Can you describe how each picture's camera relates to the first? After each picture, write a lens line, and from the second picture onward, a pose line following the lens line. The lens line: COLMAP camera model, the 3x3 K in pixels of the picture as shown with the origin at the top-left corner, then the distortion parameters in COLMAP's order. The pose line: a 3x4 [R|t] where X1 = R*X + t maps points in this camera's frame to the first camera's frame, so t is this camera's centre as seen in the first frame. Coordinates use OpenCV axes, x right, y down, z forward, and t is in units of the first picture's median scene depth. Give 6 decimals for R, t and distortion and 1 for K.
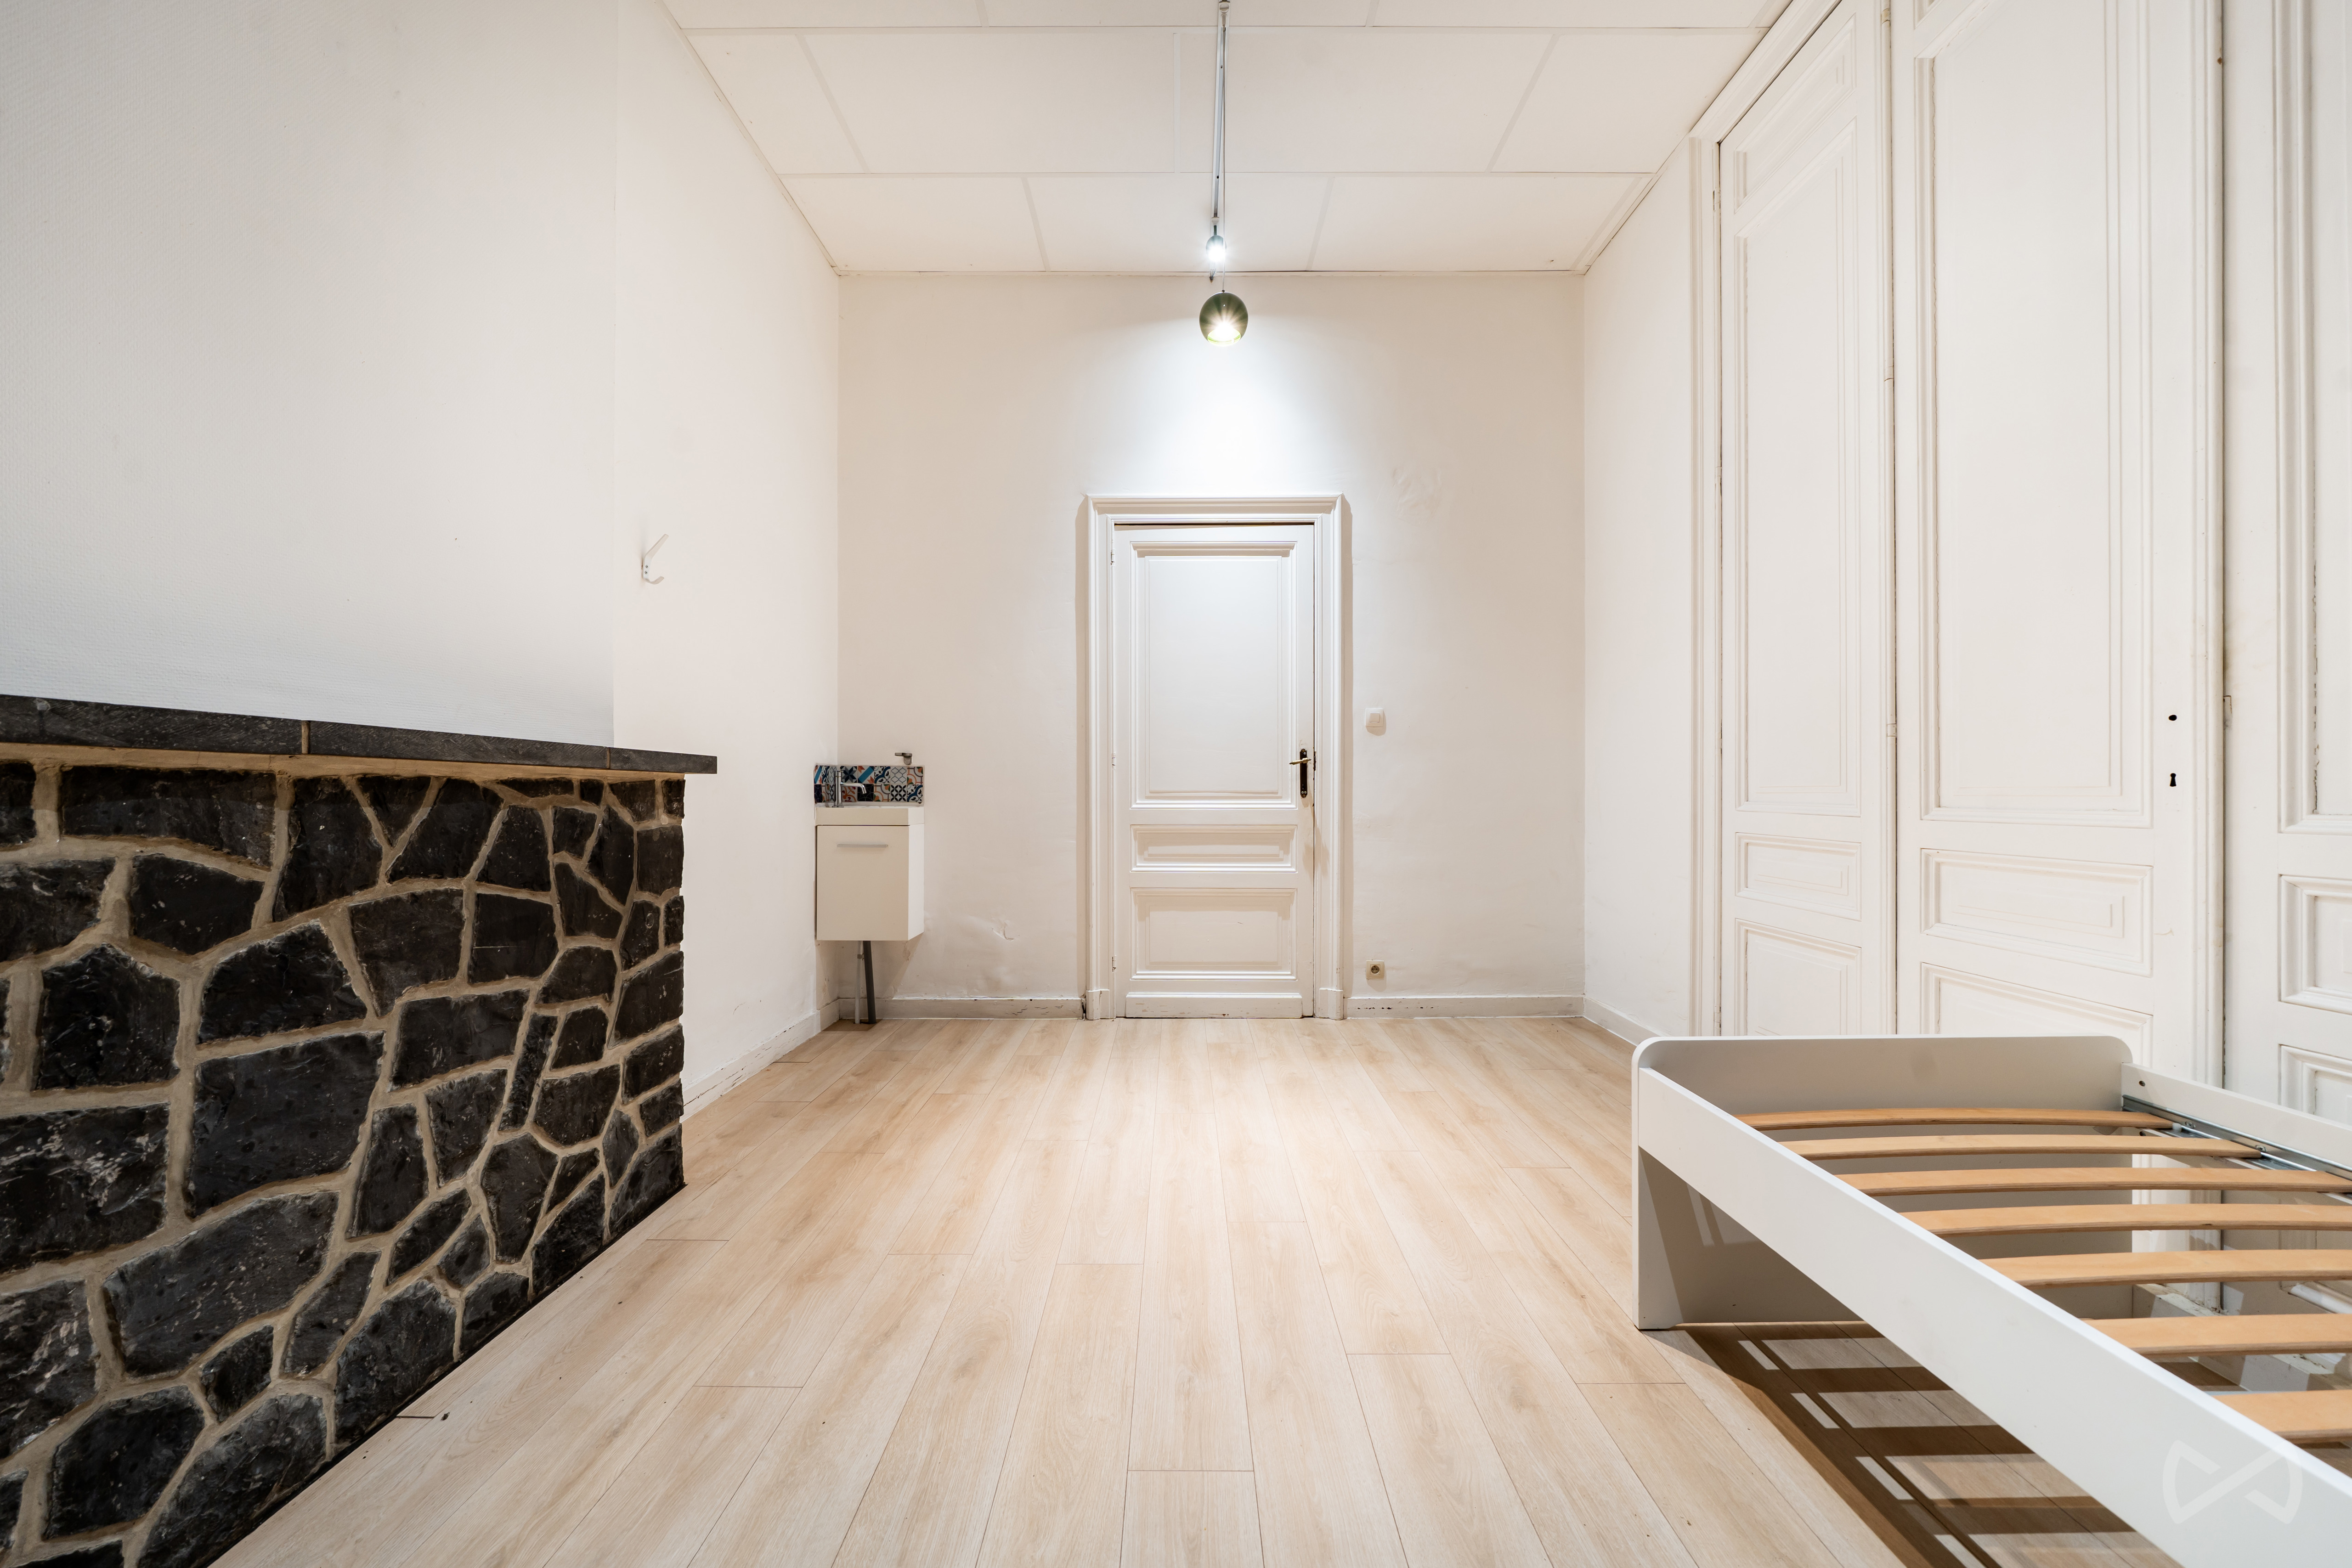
lens RADIAL K [[803.0, 0, 1178.1], [0, 803.0, 799.8], [0, 0, 1]] dist [-0.004811, -0.000676]
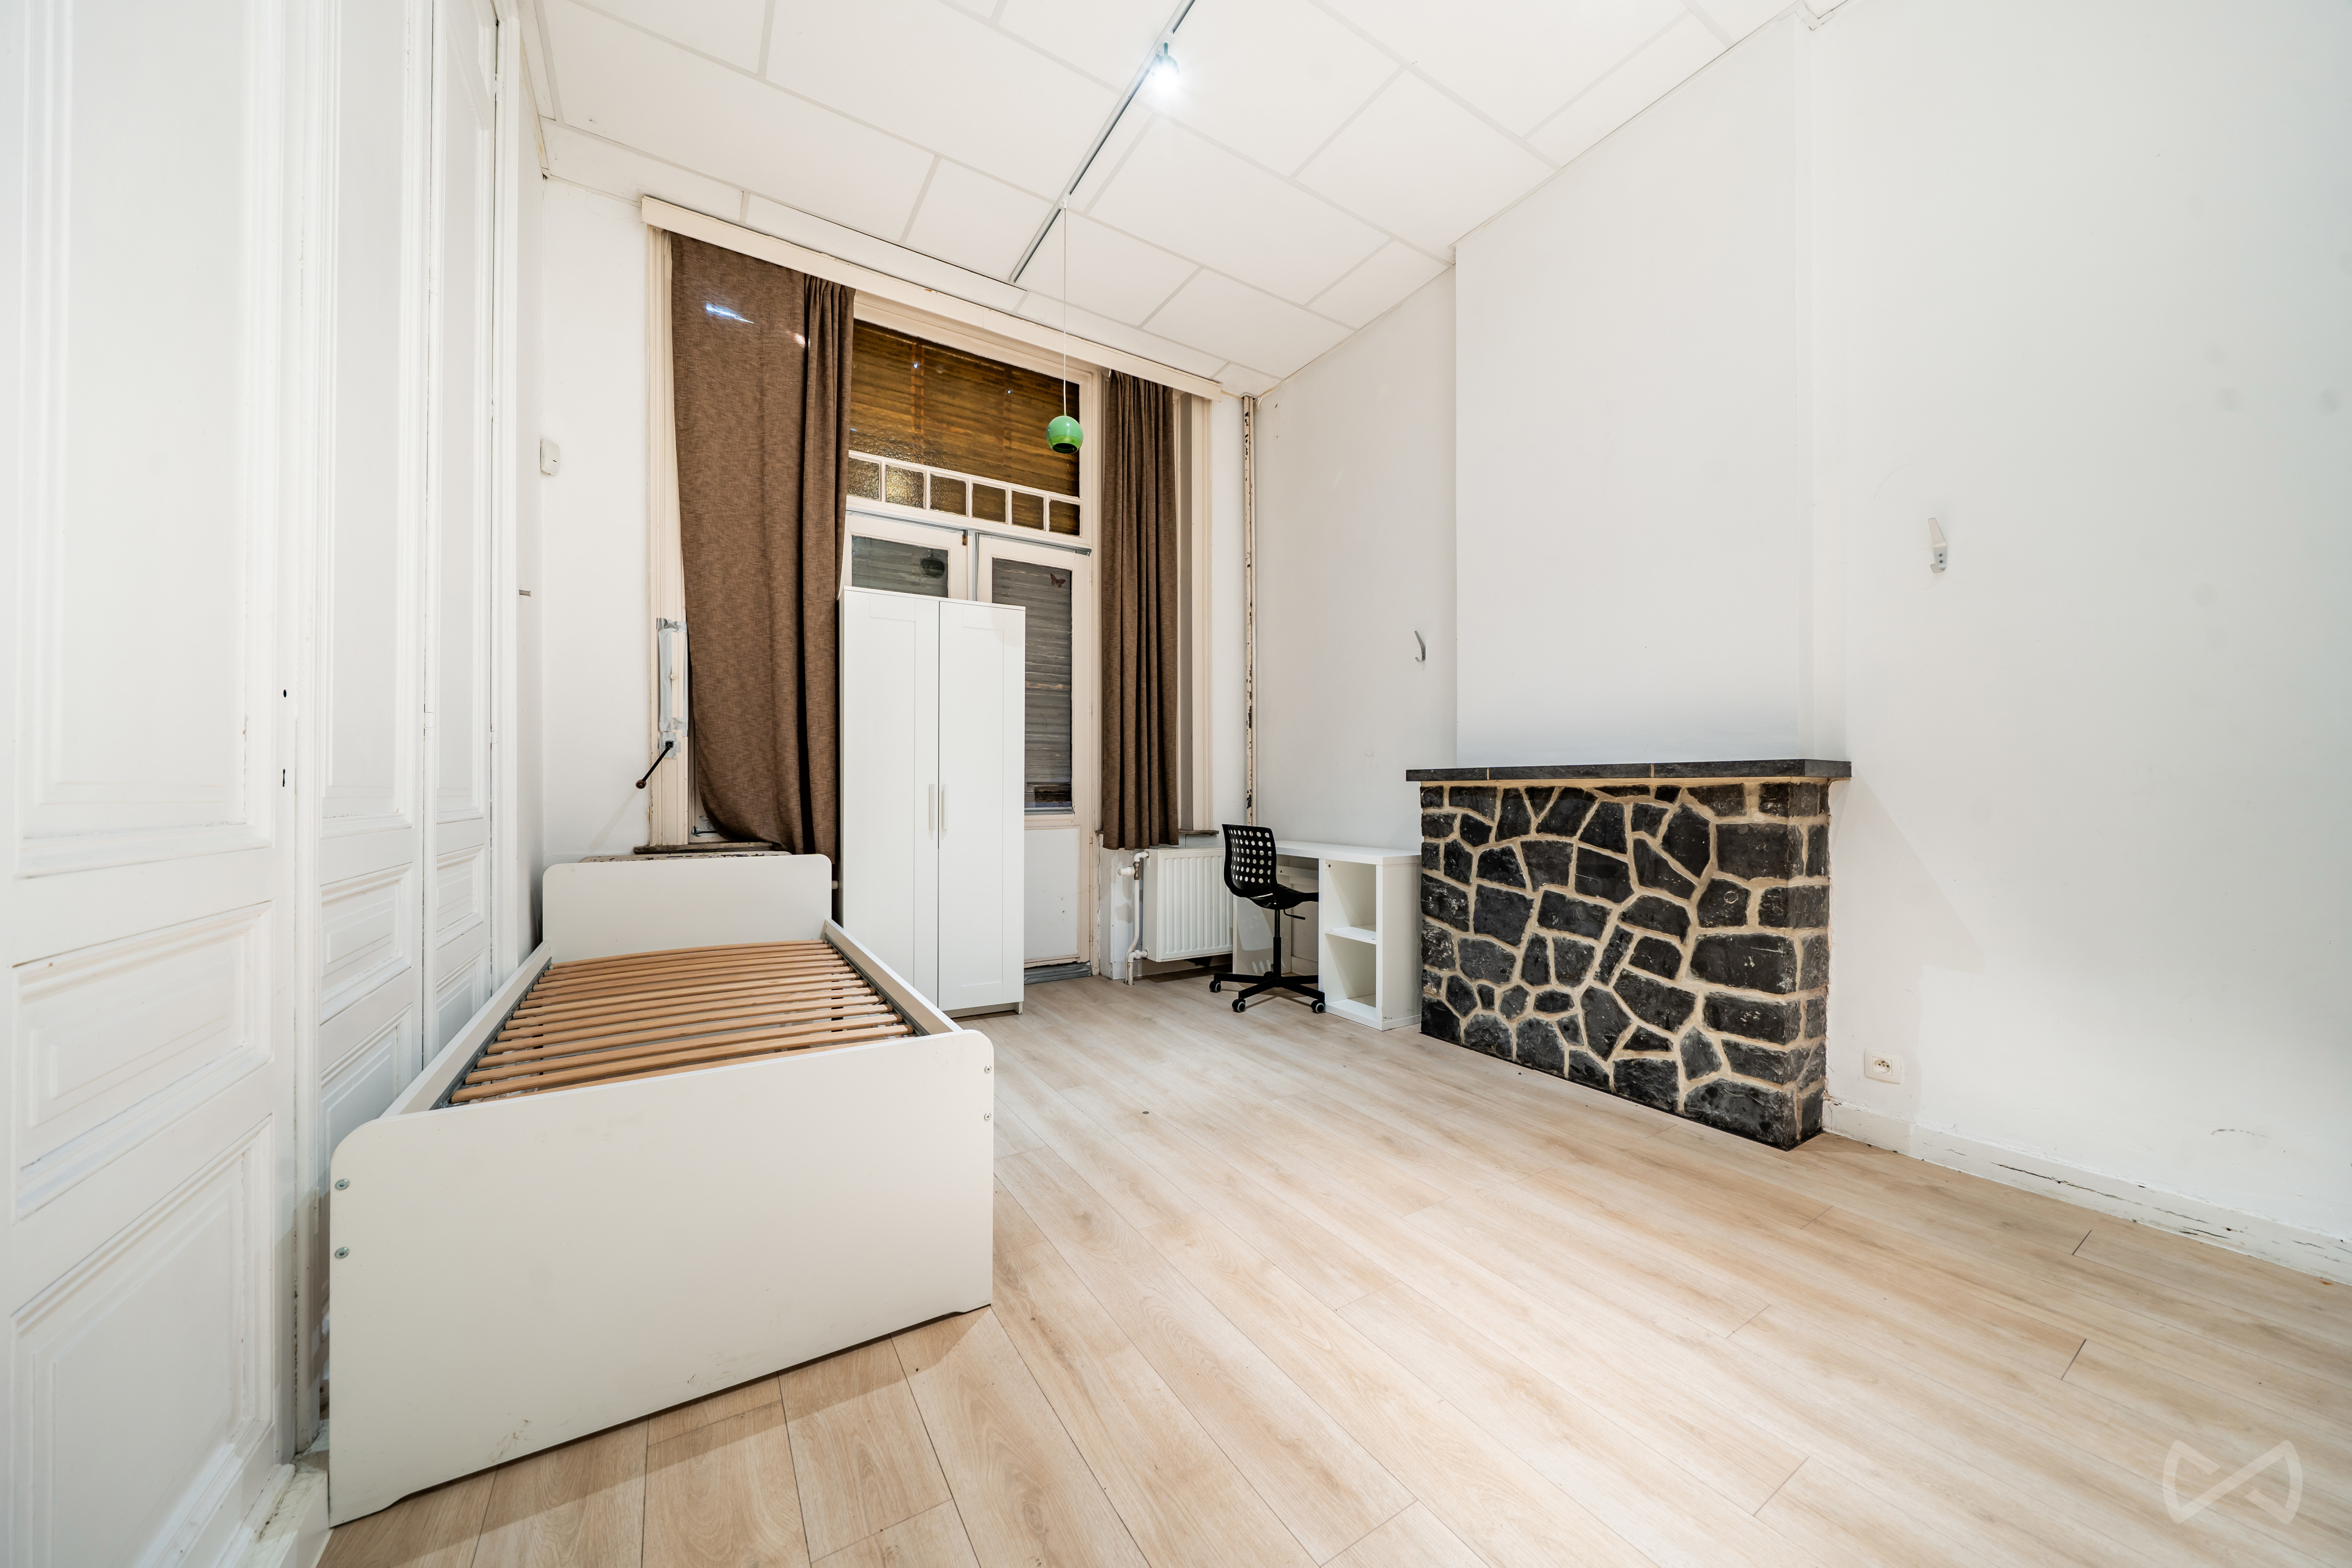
lens RADIAL K [[803.1, 0, 1180.5], [0, 803.1, 778.6], [0, 0, 1]] dist [-0.004811, -0.000676]
pose [[-0.842271, -0.009252, -0.538975, 0.987104], [-0.004278, 0.999936, -0.010479, -0.021974], [0.539038, -0.006521, -0.842256, 2.138977]]
